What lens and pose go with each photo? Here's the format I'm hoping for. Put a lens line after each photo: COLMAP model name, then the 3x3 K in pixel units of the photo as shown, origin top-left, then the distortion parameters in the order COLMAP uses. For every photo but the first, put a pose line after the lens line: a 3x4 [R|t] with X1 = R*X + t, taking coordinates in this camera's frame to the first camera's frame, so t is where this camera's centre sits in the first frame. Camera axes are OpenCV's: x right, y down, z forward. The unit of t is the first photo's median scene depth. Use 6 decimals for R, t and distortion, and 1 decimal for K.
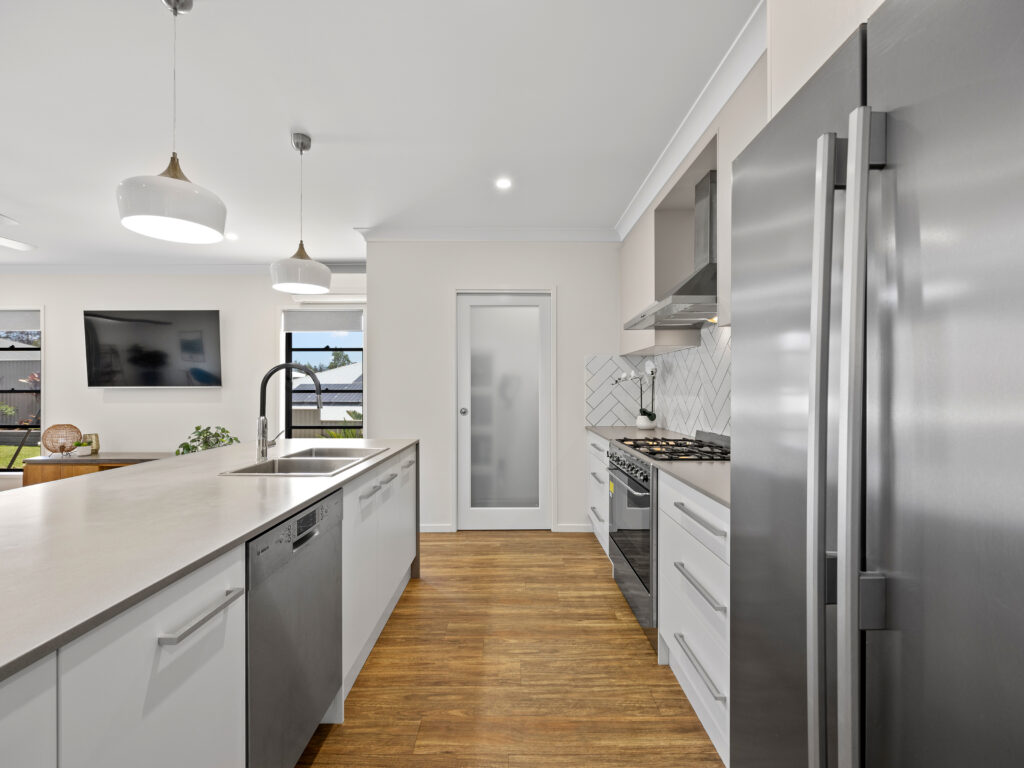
lens RADIAL K [[461.5, 0, 515.9], [0, 461.5, 382.7], [0, 0, 1]] dist [-0.003804, 0.000489]
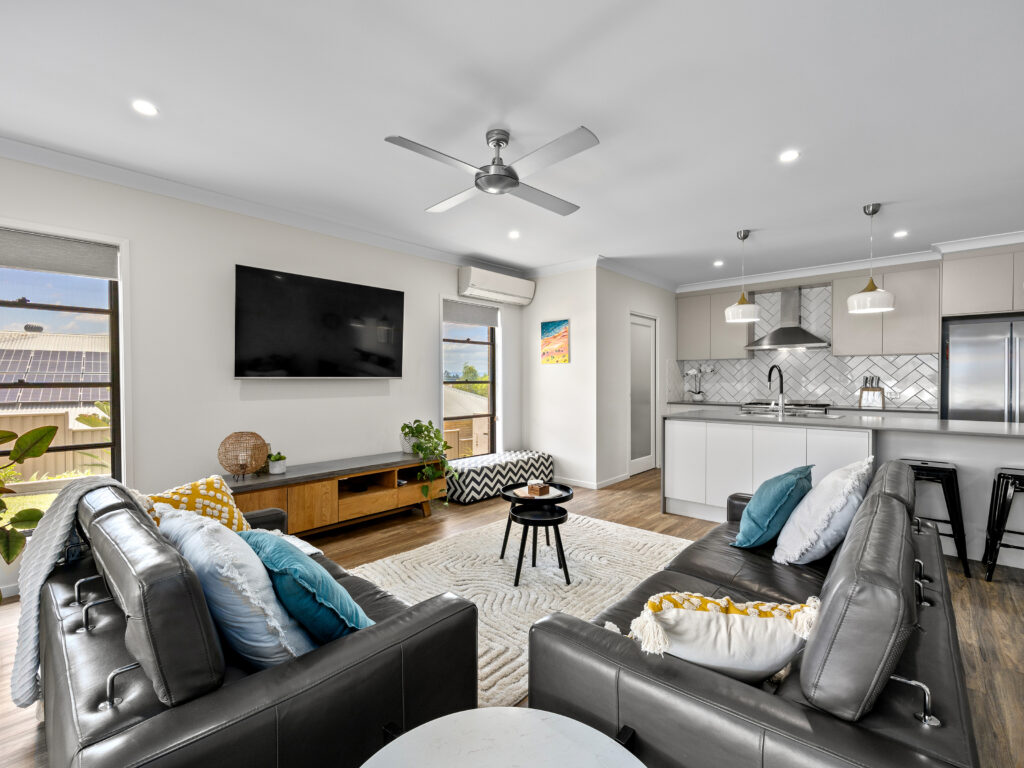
lens RADIAL K [[461.5, 0, 510.7], [0, 461.5, 386.8], [0, 0, 1]] dist [-0.003804, 0.000489]
pose [[0.677545, -0.010089, 0.735412, -1.913163], [-0.006638, 0.999781, 0.019831, 0.012662], [-0.735451, -0.018318, 0.677330, 0.389475]]
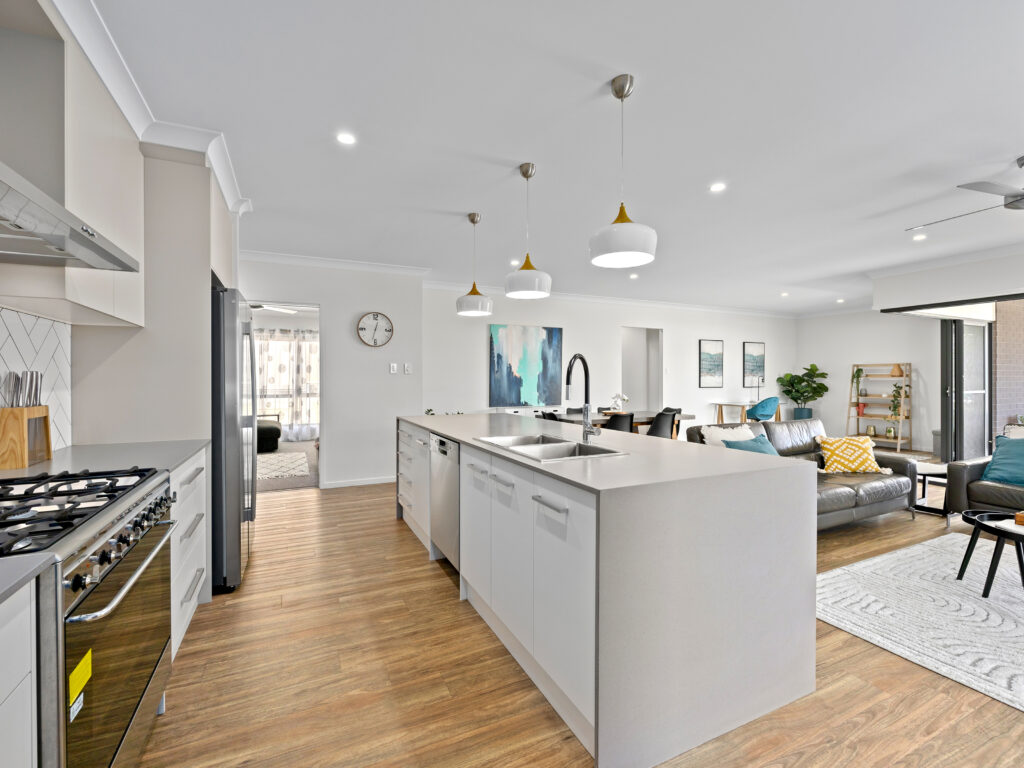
lens RADIAL K [[461.5, 0, 509.3], [0, 461.5, 380.6], [0, 0, 1]] dist [-0.003804, 0.000489]
pose [[-0.907418, 0.005284, -0.420196, 0.062777], [0.007366, 0.999967, -0.003332, 0.014640], [0.420165, -0.006118, -0.907427, 1.388908]]
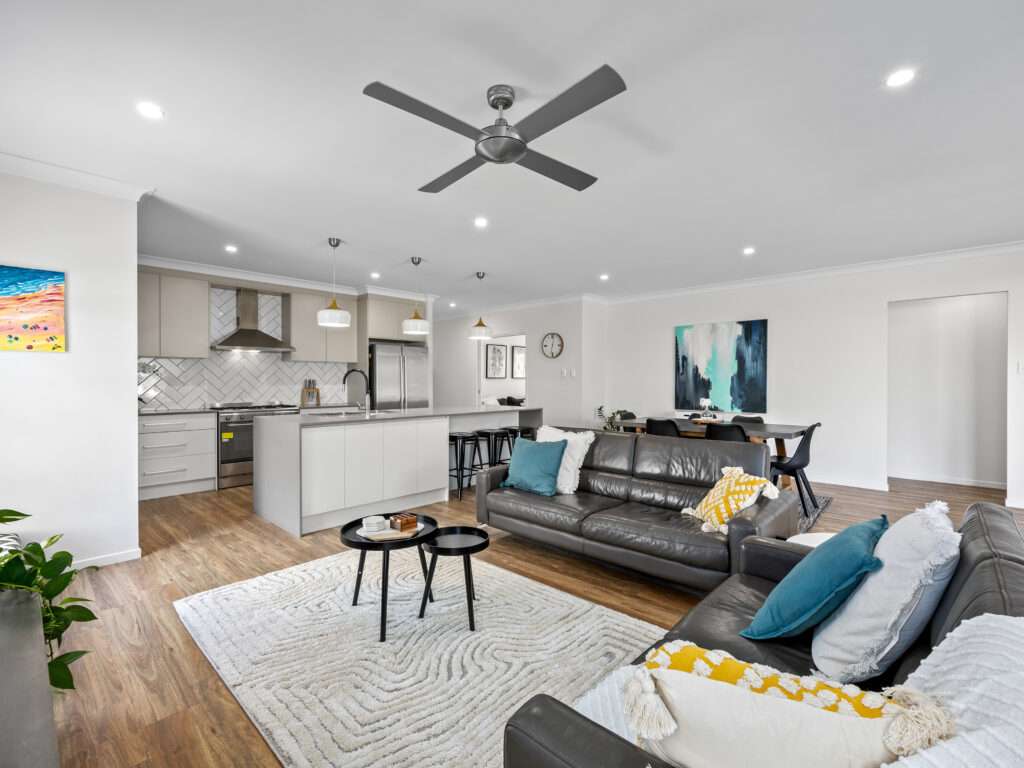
lens RADIAL K [[461.5, 0, 512.4], [0, 461.5, 384.3], [0, 0, 1]] dist [-0.003804, 0.000489]
pose [[-0.725753, -0.002227, 0.687952, -1.807589], [-0.004411, 0.999989, -0.001416, 0.020051], [-0.687941, -0.004062, -0.725755, 1.501730]]
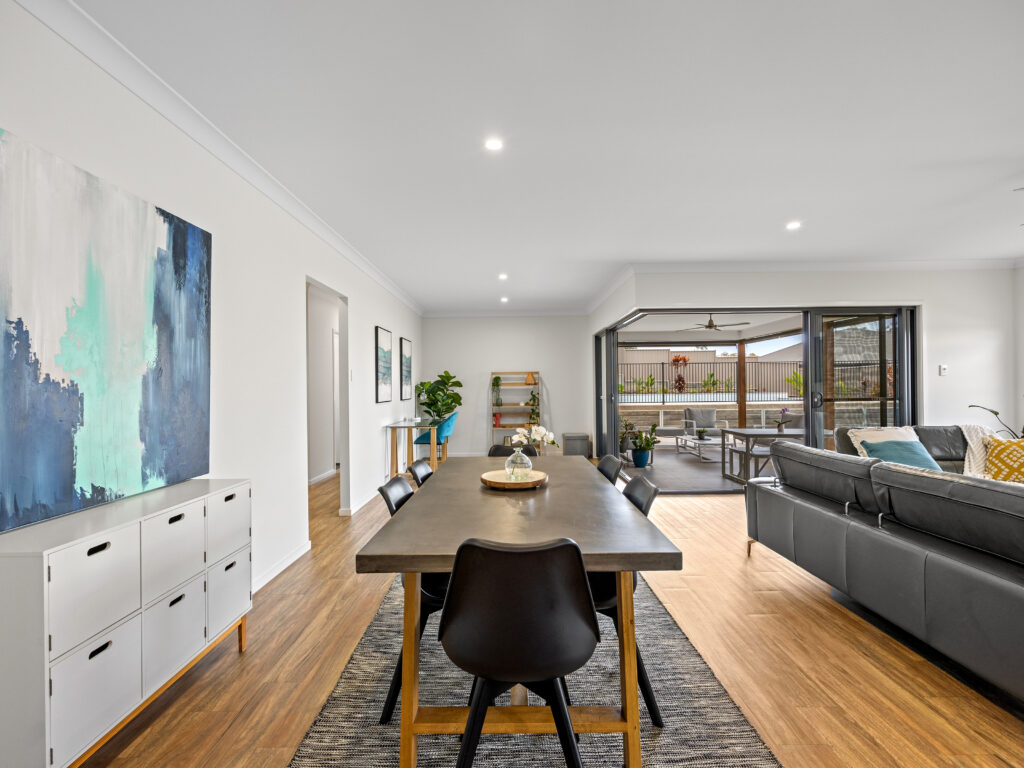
lens RADIAL K [[461.5, 0, 509.7], [0, 461.5, 382.5], [0, 0, 1]] dist [-0.003804, 0.000489]
pose [[-0.008718, -0.005816, -0.999945, -0.438494], [0.017938, 0.999821, -0.005971, -0.001244], [0.999801, -0.017989, -0.008612, -0.202911]]
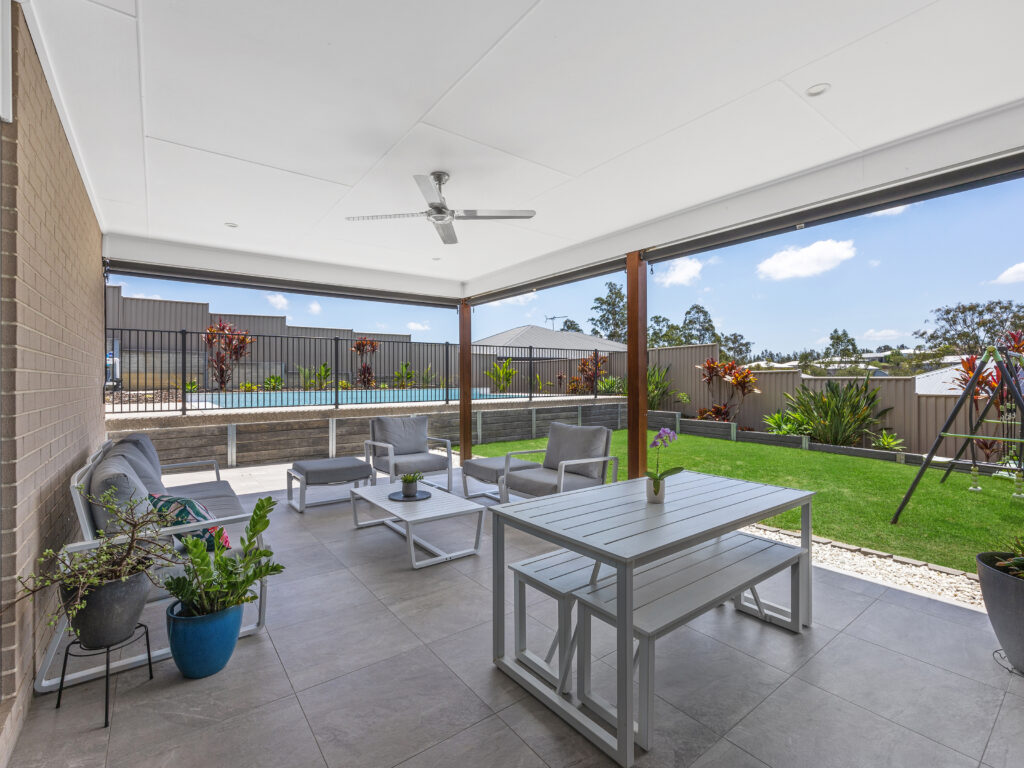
lens RADIAL K [[461.5, 0, 509.1], [0, 461.5, 379.1], [0, 0, 1]] dist [-0.003804, 0.000489]
pose [[0.598501, -0.003417, -0.801115, -2.281884], [0.010712, 0.999936, 0.003738, 0.048411], [0.801051, -0.010819, 0.598499, 0.480255]]
